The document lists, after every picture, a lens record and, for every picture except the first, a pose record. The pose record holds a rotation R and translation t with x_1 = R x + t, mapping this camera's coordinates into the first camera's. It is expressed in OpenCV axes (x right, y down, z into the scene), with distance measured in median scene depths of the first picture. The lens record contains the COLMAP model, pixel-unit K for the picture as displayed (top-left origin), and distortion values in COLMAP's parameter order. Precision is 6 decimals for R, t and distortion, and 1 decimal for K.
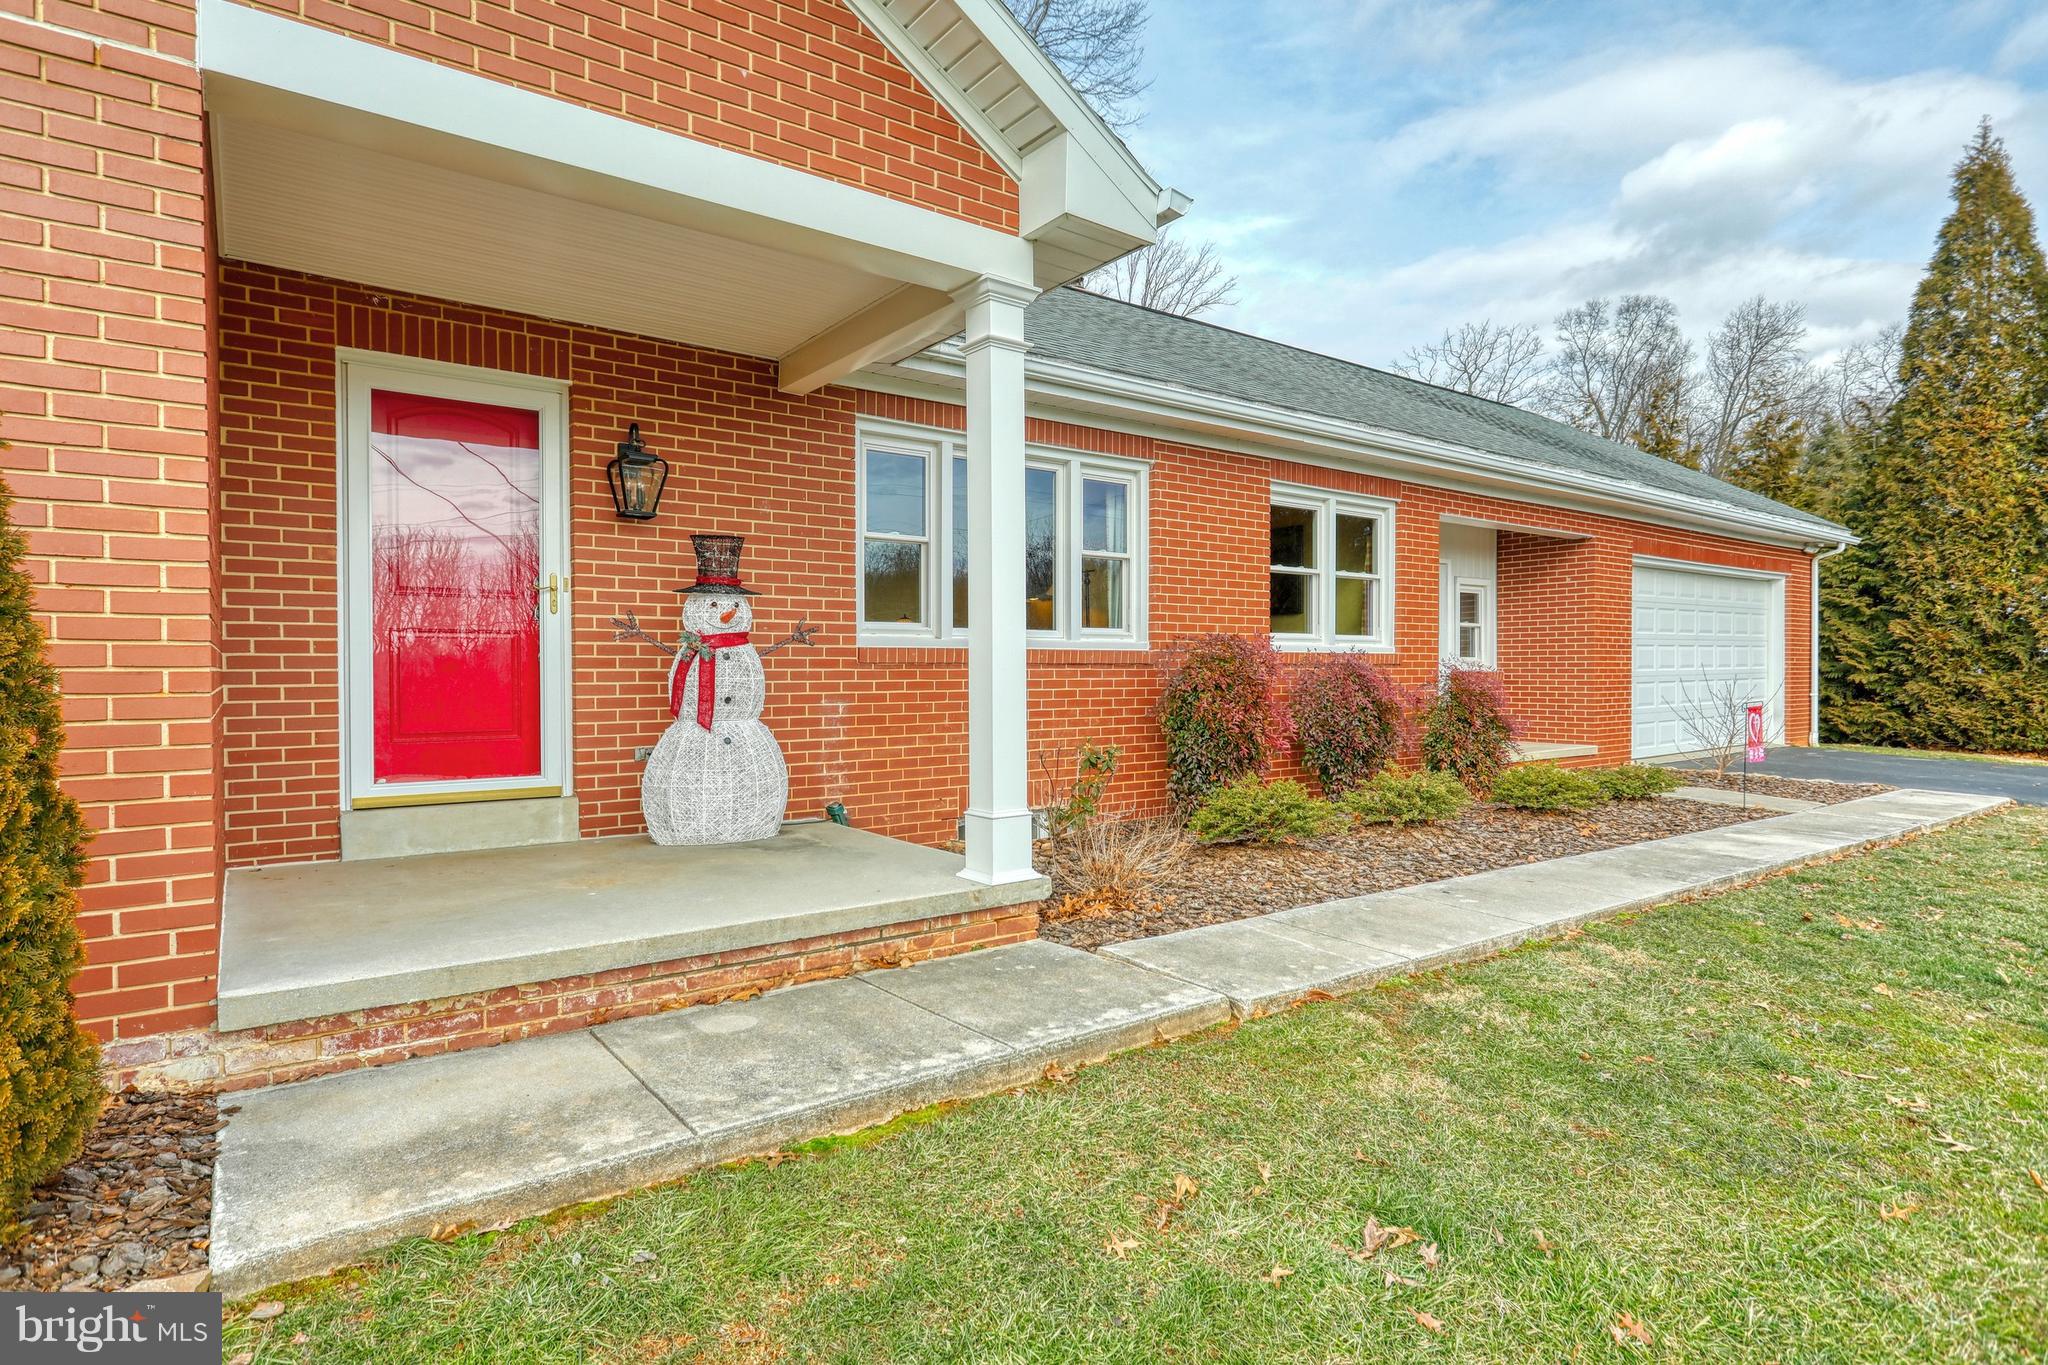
lens RADIAL K [[1072.6, 0, 1024.0], [0, 1072.6, 682.5], [0, 0, 1]] dist [0.000400, 0.000013]
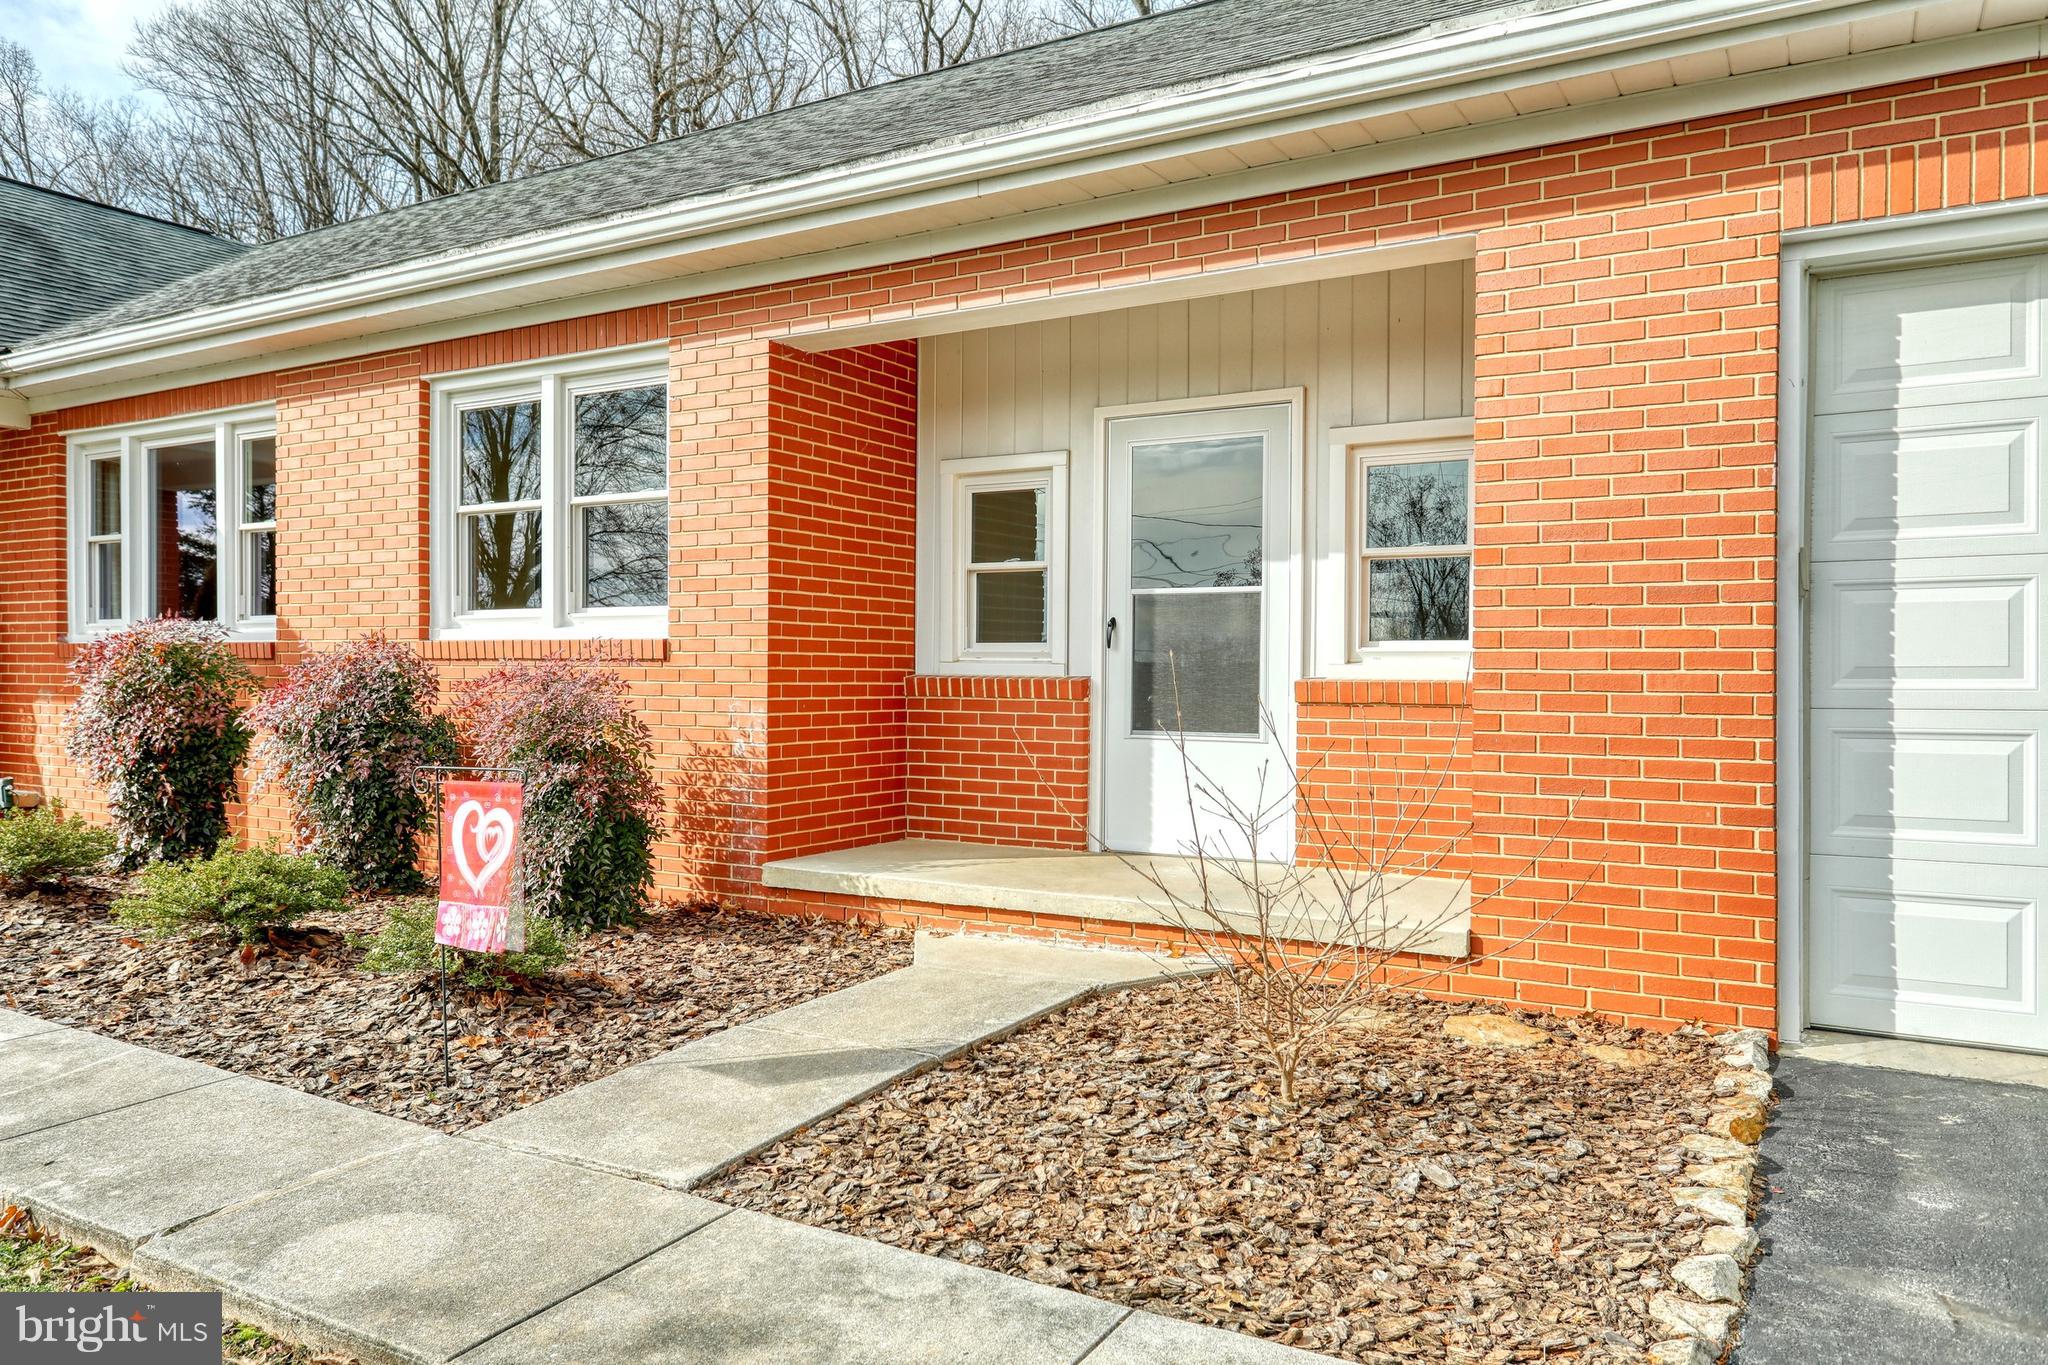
lens RADIAL K [[1399.2, 0, 1024.0], [0, 1399.2, 682.5], [0, 0, 1]] dist [-0.001908, -0.000865]
pose [[0.403641, 0.016417, -0.914770, 1.072523], [-0.012101, 0.999847, 0.012605, -0.017978], [0.914837, 0.005981, 0.403778, 0.924114]]
